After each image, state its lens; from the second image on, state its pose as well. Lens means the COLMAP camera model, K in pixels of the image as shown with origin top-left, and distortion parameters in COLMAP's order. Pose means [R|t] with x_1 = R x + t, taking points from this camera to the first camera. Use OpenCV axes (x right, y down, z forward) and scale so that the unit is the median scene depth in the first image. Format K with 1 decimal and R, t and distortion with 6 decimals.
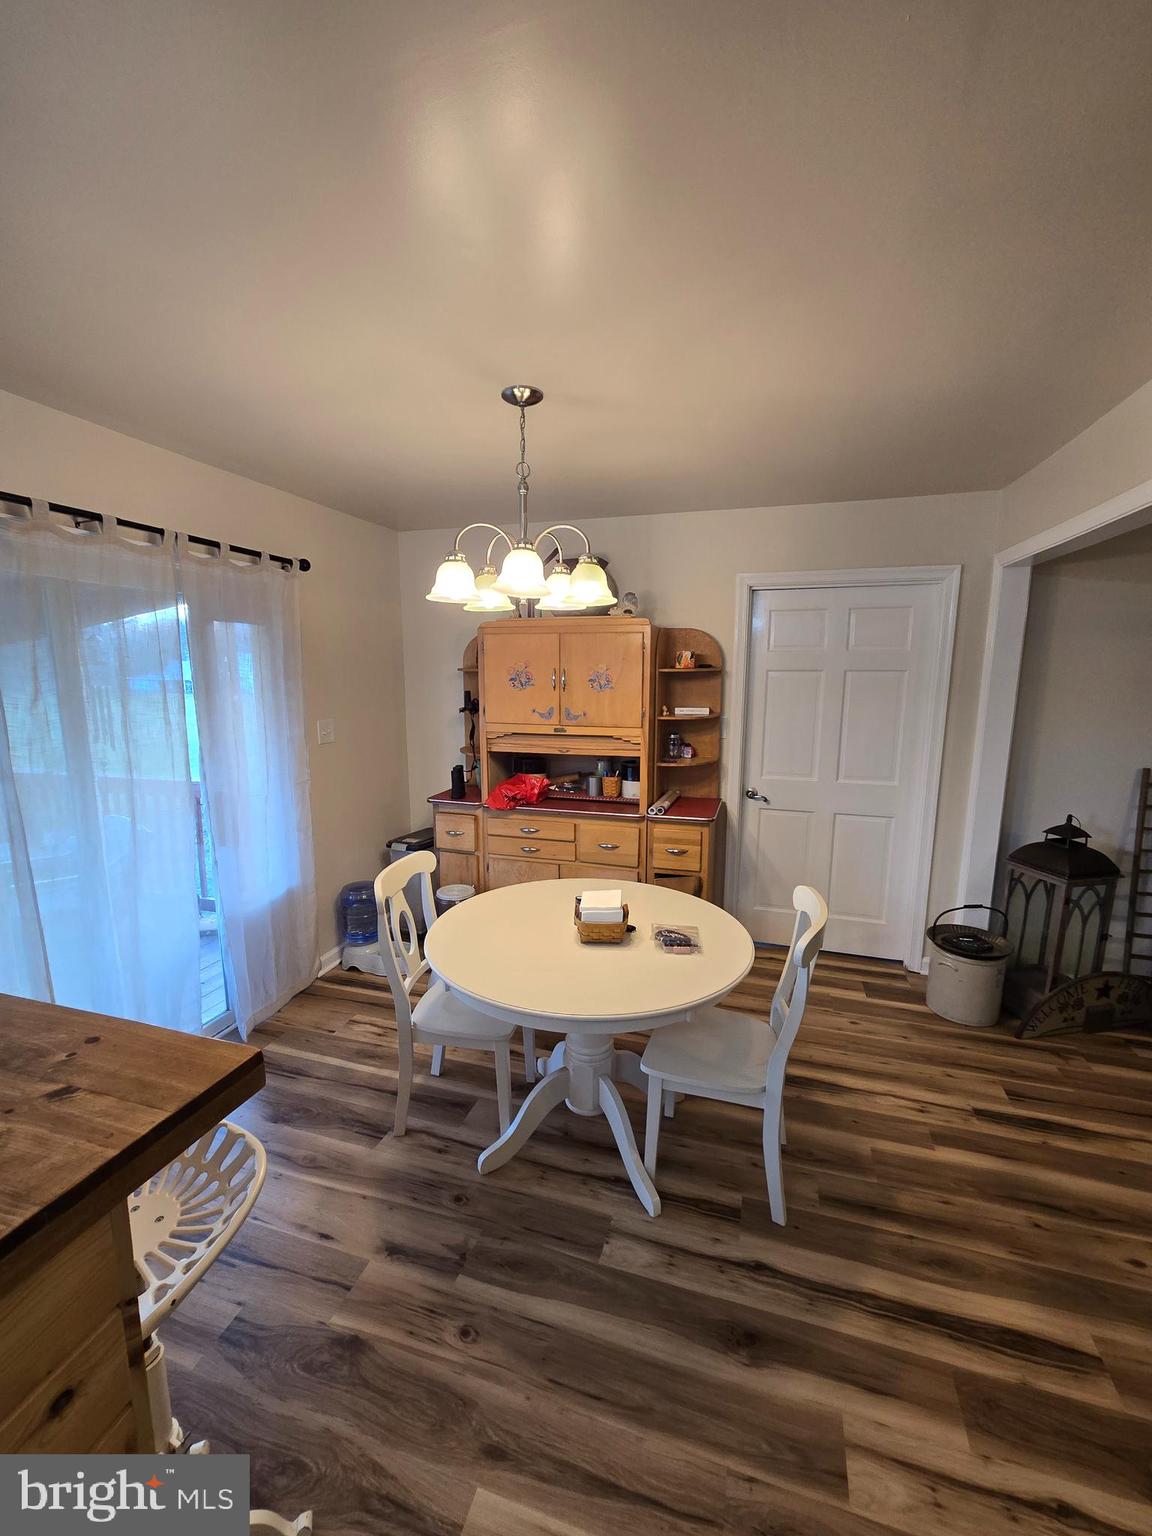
lens RADIAL K [[634.0, 0, 575.9], [0, 634.0, 774.8], [0, 0, 1]] dist [-0.002380, 0.001129]
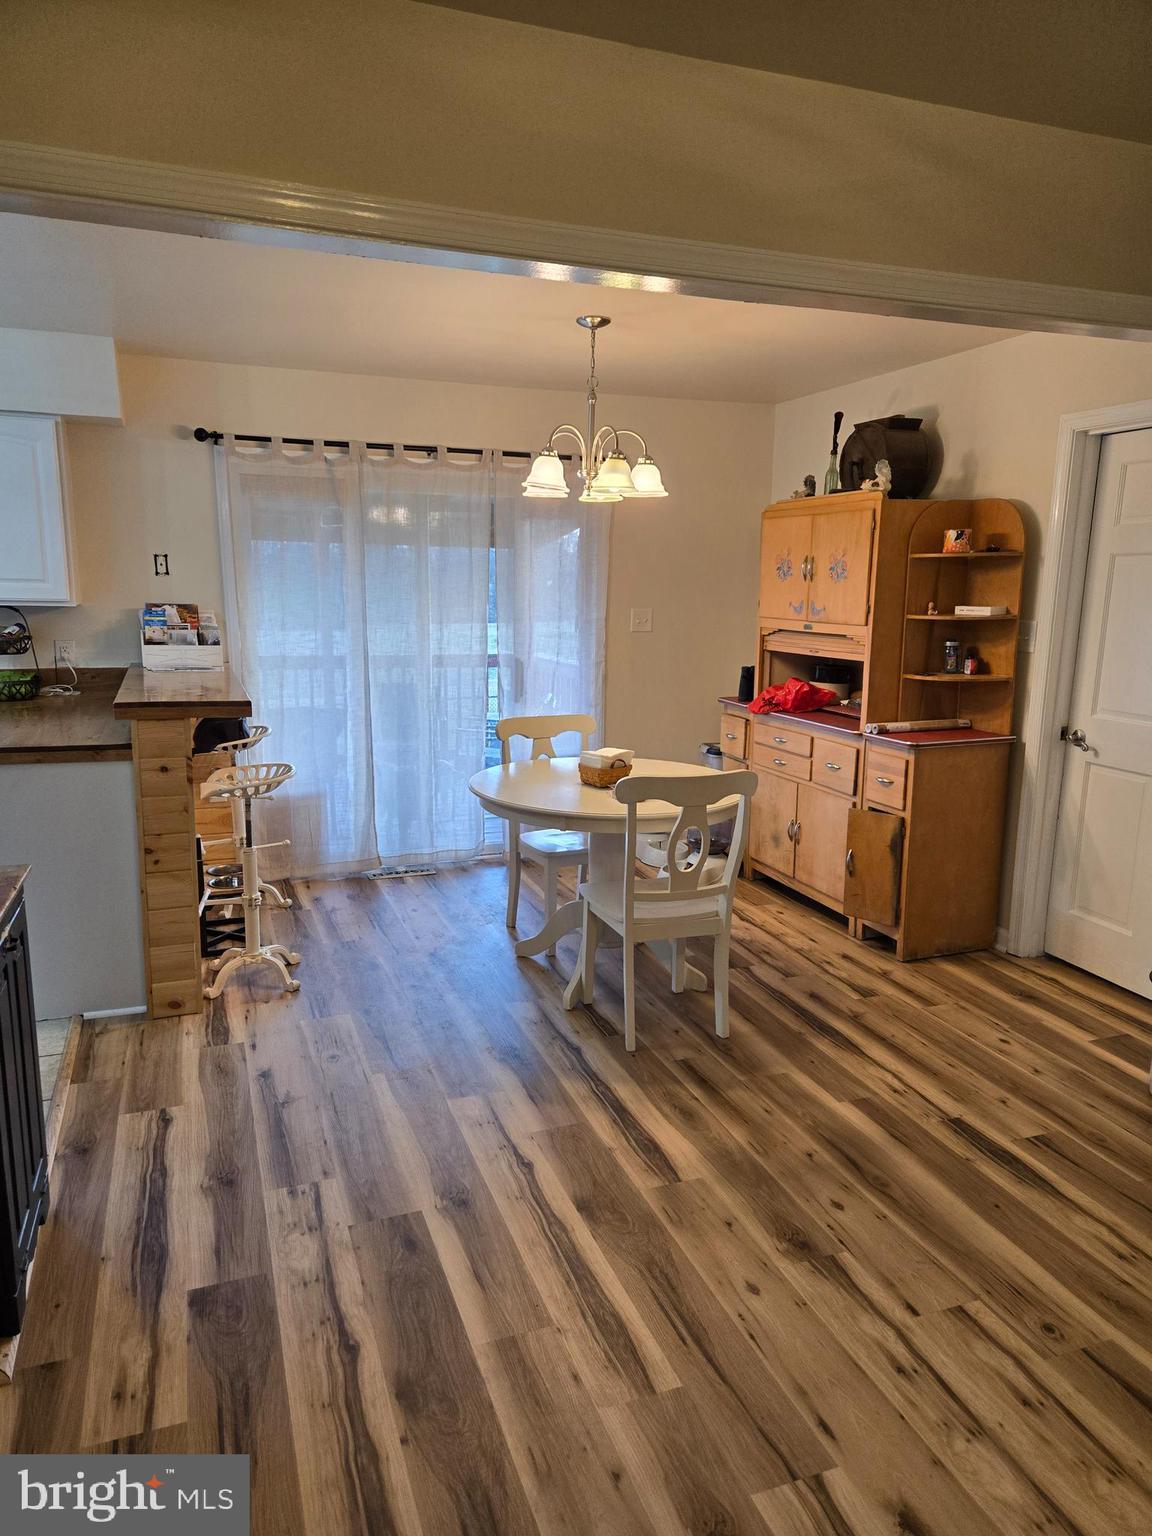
lens RADIAL K [[1025.3, 0, 568.1], [0, 1025.3, 782.7], [0, 0, 1]] dist [0.078430, -0.055111]
pose [[0.608502, 0.164109, -0.776398, 0.989222], [-0.138275, 0.985342, 0.099901, 0.049049], [0.781413, 0.046567, 0.622275, -0.144828]]
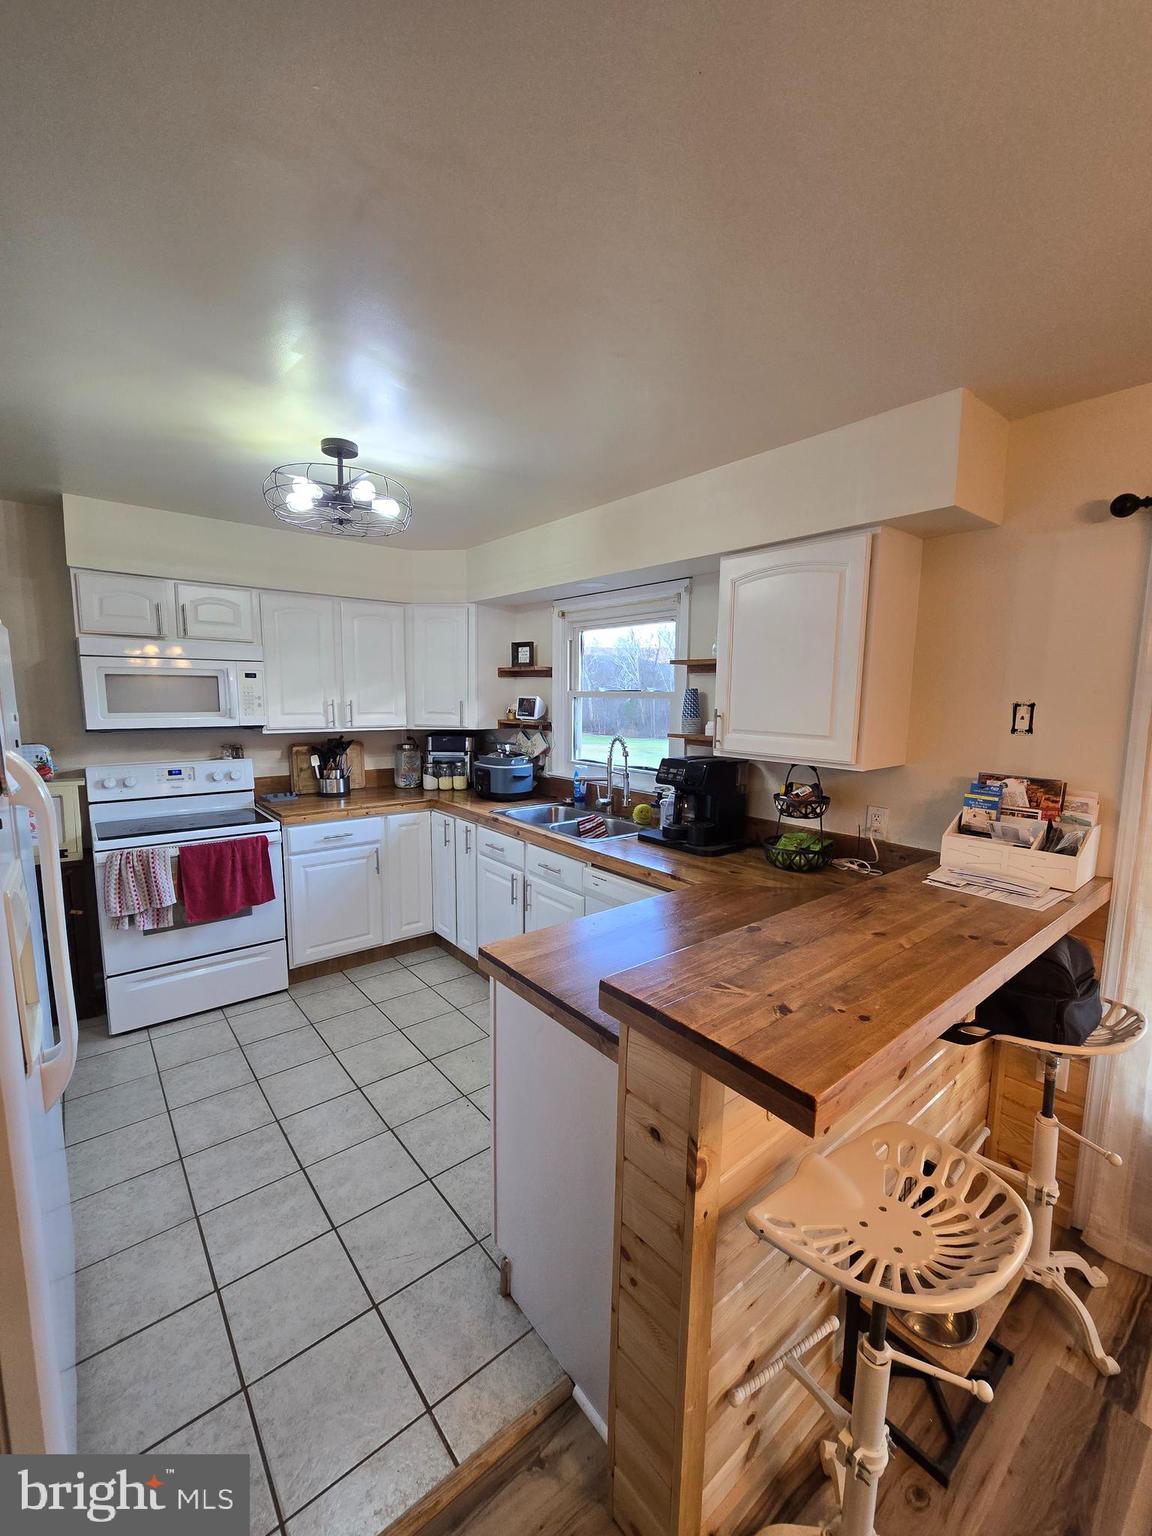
lens RADIAL K [[634.0, 0, 582.2], [0, 634.0, 774.2], [0, 0, 1]] dist [-0.002380, 0.001129]
pose [[-0.551912, 0.101907, -0.827652, 0.124079], [-0.145204, 0.965599, 0.215720, -0.053174], [0.821163, 0.239237, -0.518128, 0.318018]]
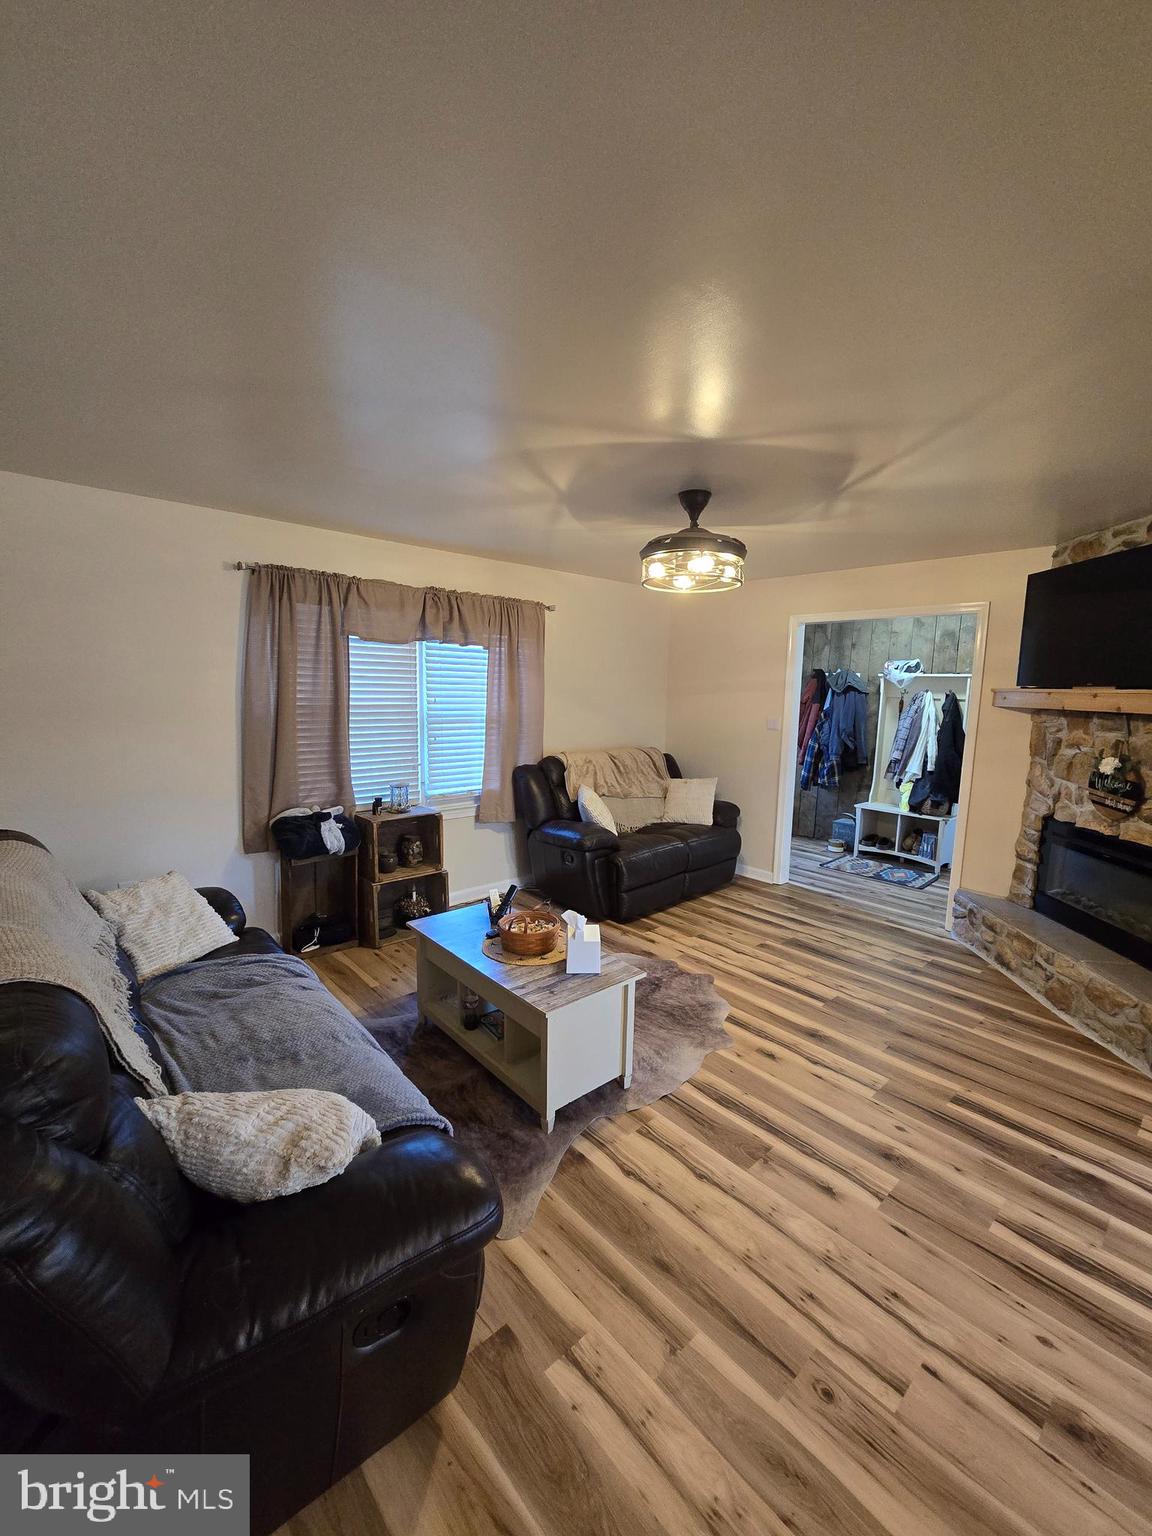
lens RADIAL K [[634.0, 0, 577.4], [0, 634.0, 777.0], [0, 0, 1]] dist [-0.002380, 0.001129]
pose [[-0.863264, -0.088762, 0.496888, 0.657039], [0.062129, 0.958245, 0.279116, -0.143107], [-0.500915, 0.271821, -0.821704, 0.942920]]
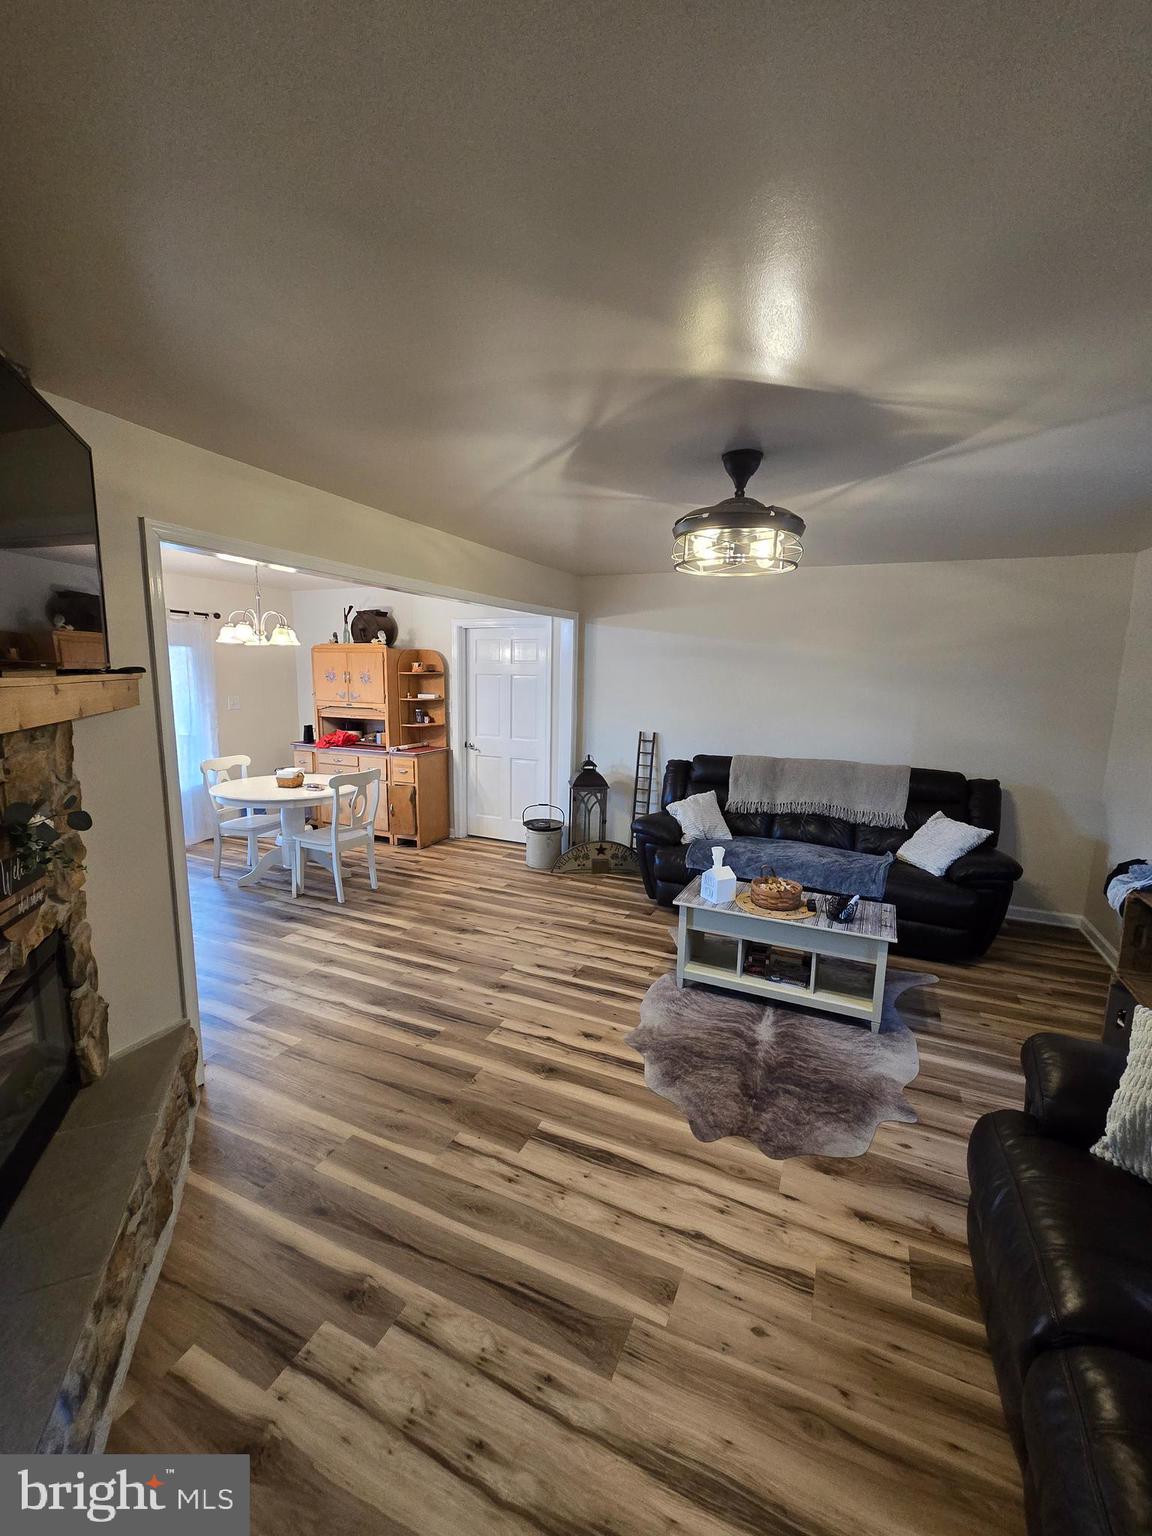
lens RADIAL K [[634.0, 0, 571.3], [0, 634.0, 774.2], [0, 0, 1]] dist [-0.002380, 0.001129]
pose [[0.991854, 0.037257, -0.121809, 0.912732], [-0.037799, 0.999283, -0.002142, 0.119389], [0.121642, 0.006728, 0.992551, -0.801828]]
